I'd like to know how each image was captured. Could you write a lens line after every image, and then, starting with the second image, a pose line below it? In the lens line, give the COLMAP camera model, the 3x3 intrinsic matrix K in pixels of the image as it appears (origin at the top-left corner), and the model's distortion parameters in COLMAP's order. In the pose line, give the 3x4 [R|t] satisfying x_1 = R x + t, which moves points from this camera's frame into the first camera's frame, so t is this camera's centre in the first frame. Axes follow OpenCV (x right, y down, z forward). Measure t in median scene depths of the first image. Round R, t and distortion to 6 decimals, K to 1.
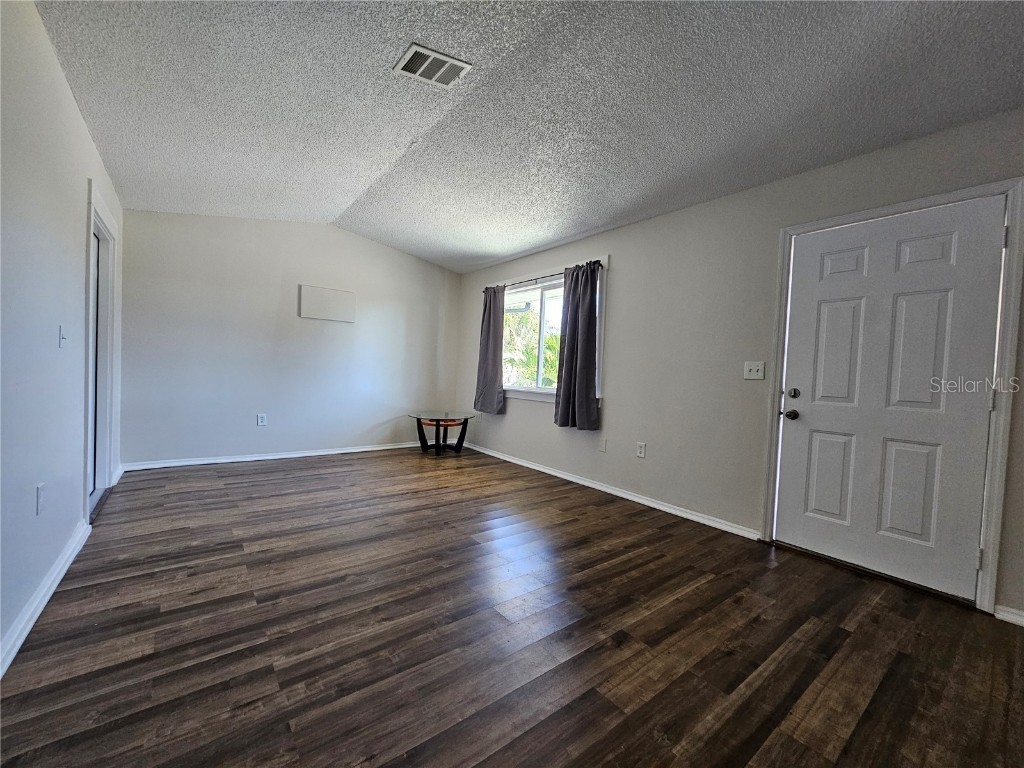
lens RADIAL K [[418.3, 0, 507.7], [0, 418.3, 385.3], [0, 0, 1]] dist [-0.000512, 0.000580]
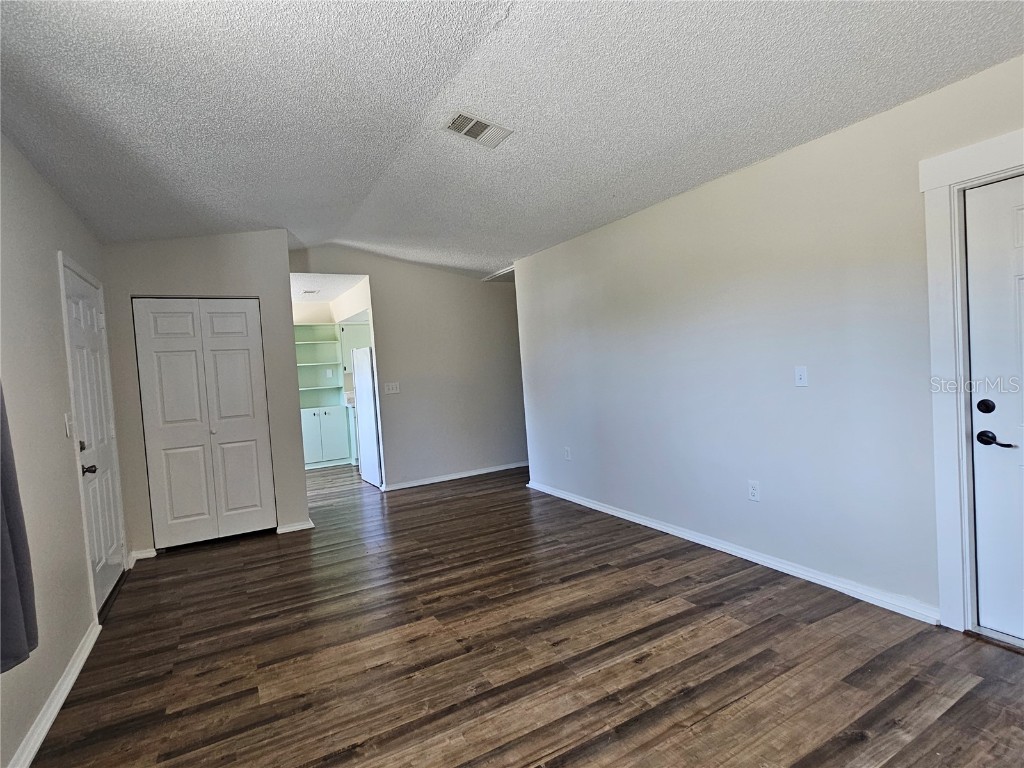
lens RADIAL K [[517.4, 0, 506.1], [0, 517.4, 381.8], [0, 0, 1]] dist [-0.003229, 0.001353]
pose [[-0.987989, 0.013823, 0.153904, -0.365749], [0.024951, 0.997192, 0.070611, -0.169315], [-0.152496, 0.073603, -0.985559, 1.908477]]
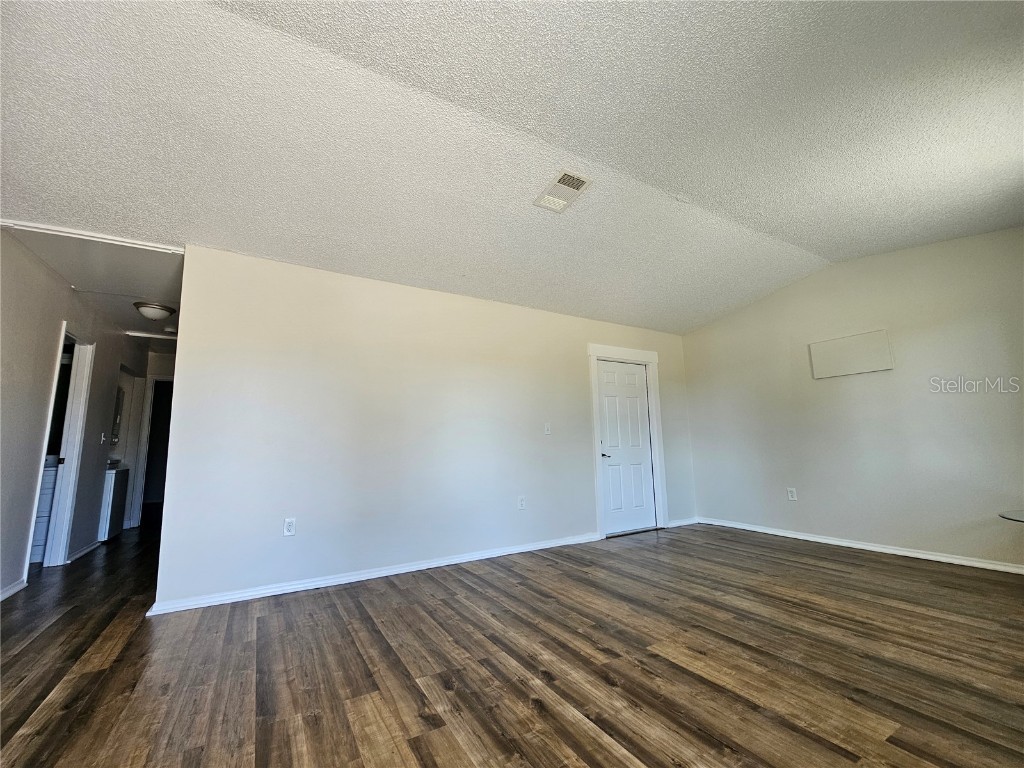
lens RADIAL K [[418.3, 0, 507.0], [0, 418.3, 384.1], [0, 0, 1]] dist [-0.000512, 0.000580]
pose [[-0.130156, -0.185695, -0.973949, 0.790606], [-0.018882, 0.982591, -0.184820, 0.040595], [0.991314, -0.005665, -0.131396, 0.810436]]
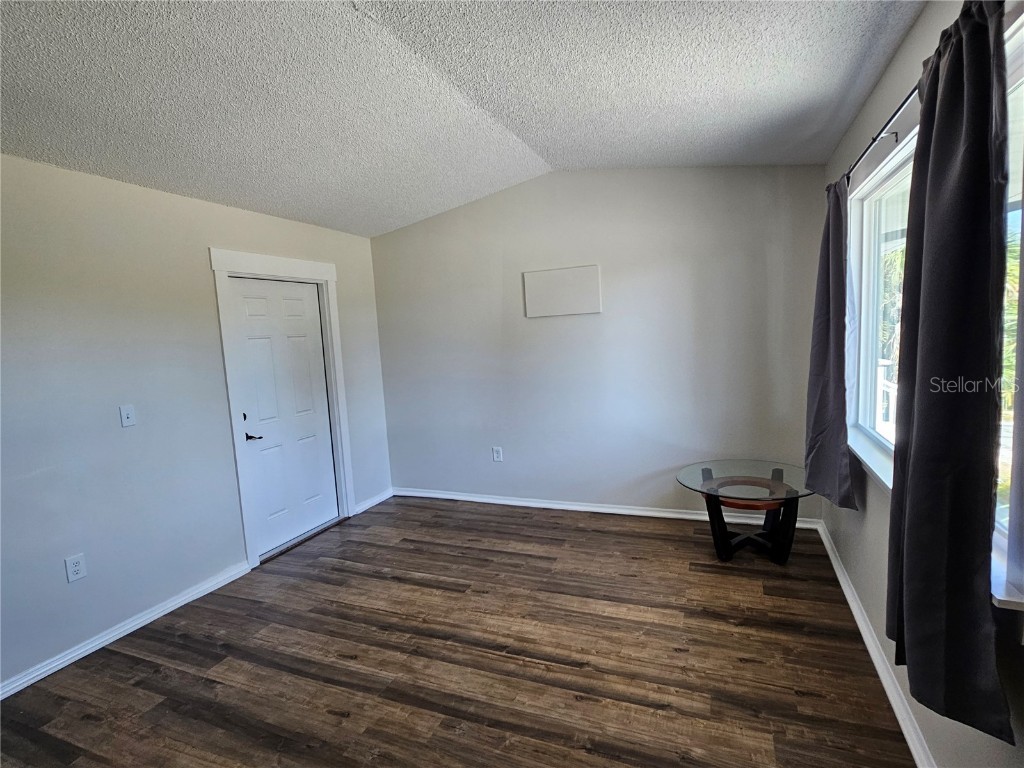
lens RADIAL K [[517.4, 0, 507.8], [0, 517.4, 382.7], [0, 0, 1]] dist [-0.003229, 0.001353]
pose [[0.485880, 0.014994, -0.873897, 0.469758], [0.050619, 0.997692, 0.045262, -0.163049], [0.872558, -0.066228, 0.484000, 0.920790]]
